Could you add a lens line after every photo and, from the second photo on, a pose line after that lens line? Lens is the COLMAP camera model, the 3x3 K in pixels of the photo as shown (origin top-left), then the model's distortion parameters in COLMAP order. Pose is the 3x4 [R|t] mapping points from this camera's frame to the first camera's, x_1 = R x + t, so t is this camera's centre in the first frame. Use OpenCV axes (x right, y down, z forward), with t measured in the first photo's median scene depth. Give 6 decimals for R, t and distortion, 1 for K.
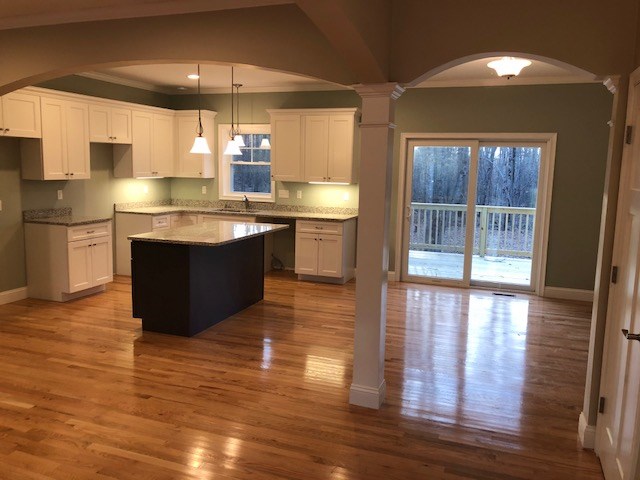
lens RADIAL K [[526.9, 0, 323.7], [0, 526.9, 234.0], [0, 0, 1]] dist [0.046306, -0.057653]
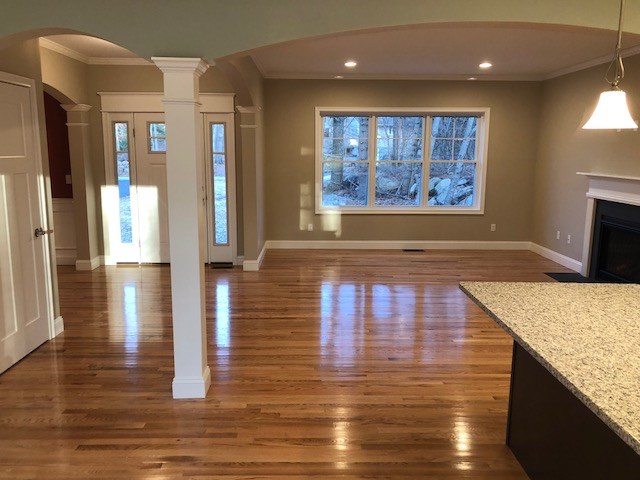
lens RADIAL K [[526.9, 0, 315.7], [0, 526.9, 238.3], [0, 0, 1]] dist [0.046306, -0.057653]
pose [[-0.934919, 0.032205, -0.353396, 0.122967], [-0.073881, 0.956385, 0.282612, -0.145445], [0.347085, 0.290328, -0.891763, 1.117941]]
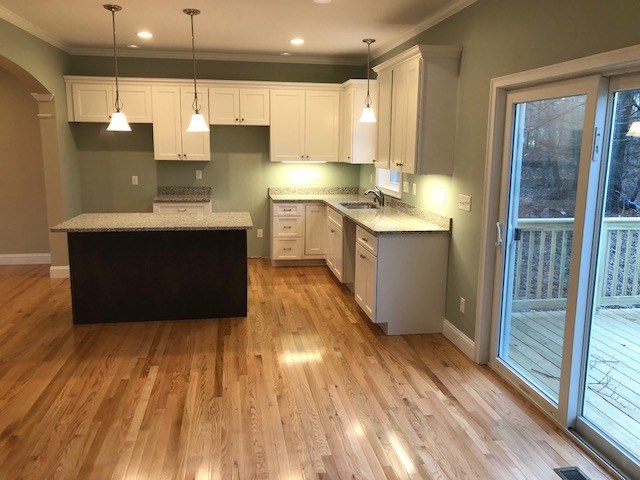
lens RADIAL K [[526.9, 0, 321.0], [0, 526.9, 233.9], [0, 0, 1]] dist [0.046306, -0.057653]
pose [[0.490503, 0.132783, -0.861264, 0.617368], [-0.114992, 0.989543, 0.087071, -0.081259], [0.863819, 0.056330, 0.500643, 0.719199]]
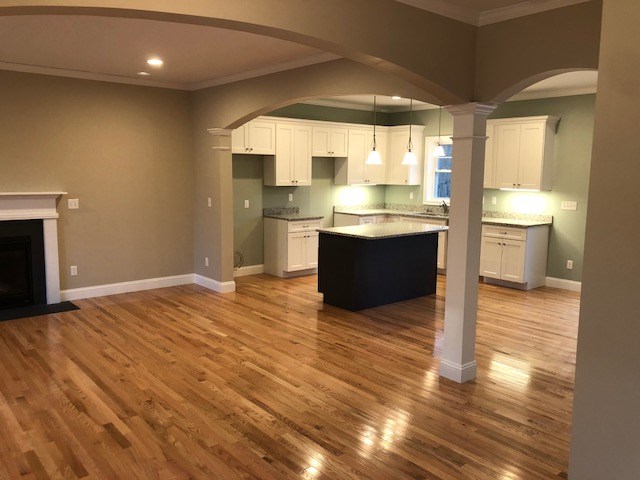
lens RADIAL K [[526.9, 0, 322.9], [0, 526.9, 236.4], [0, 0, 1]] dist [0.046306, -0.057653]
pose [[0.869368, 0.051975, -0.491425, 0.227346], [-0.058245, 0.998299, 0.002544, 0.015246], [0.490722, 0.026411, 0.870916, -0.092849]]
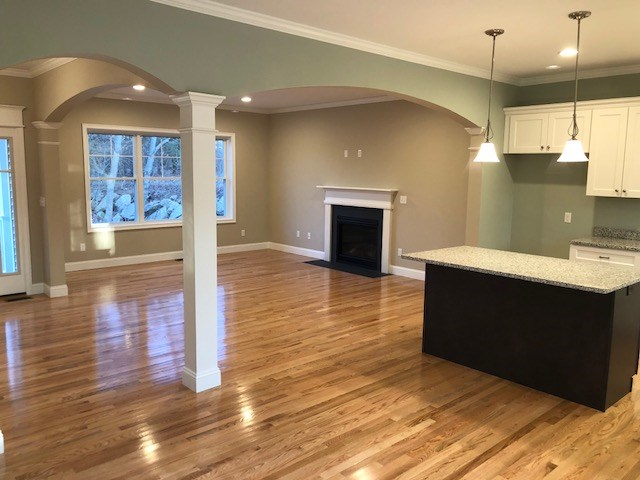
lens RADIAL K [[526.9, 0, 315.9], [0, 526.9, 239.2], [0, 0, 1]] dist [0.046306, -0.057653]
pose [[-0.472077, 0.091358, -0.876810, 0.539748], [-0.140349, 0.974141, 0.177063, -0.121322], [0.870313, 0.206647, -0.447048, 0.979249]]
